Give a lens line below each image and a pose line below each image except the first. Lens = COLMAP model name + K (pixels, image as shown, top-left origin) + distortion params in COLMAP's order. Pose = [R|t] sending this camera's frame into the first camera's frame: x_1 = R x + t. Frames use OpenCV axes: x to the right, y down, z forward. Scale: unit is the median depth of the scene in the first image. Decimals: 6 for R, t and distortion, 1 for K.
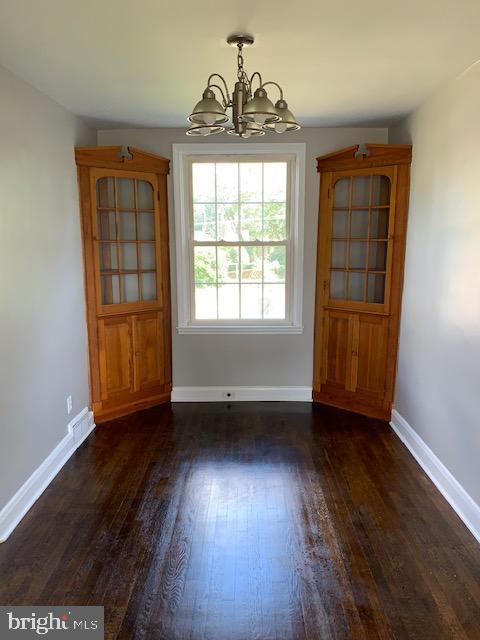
lens RADIAL K [[509.4, 0, 240.0], [0, 509.4, 320.0], [0, 0, 1]] dist [0.102377, -0.107143]
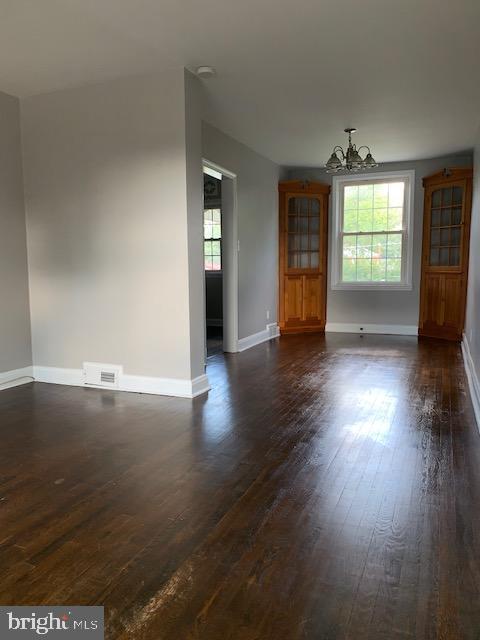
lens RADIAL K [[509.4, 0, 240.0], [0, 509.4, 320.0], [0, 0, 1]] dist [0.102377, -0.107143]
pose [[0.931932, 0.035995, -0.360843, 0.215848], [-0.057456, 0.997149, -0.048919, 0.236223], [0.358053, 0.066321, 0.931343, -0.673815]]
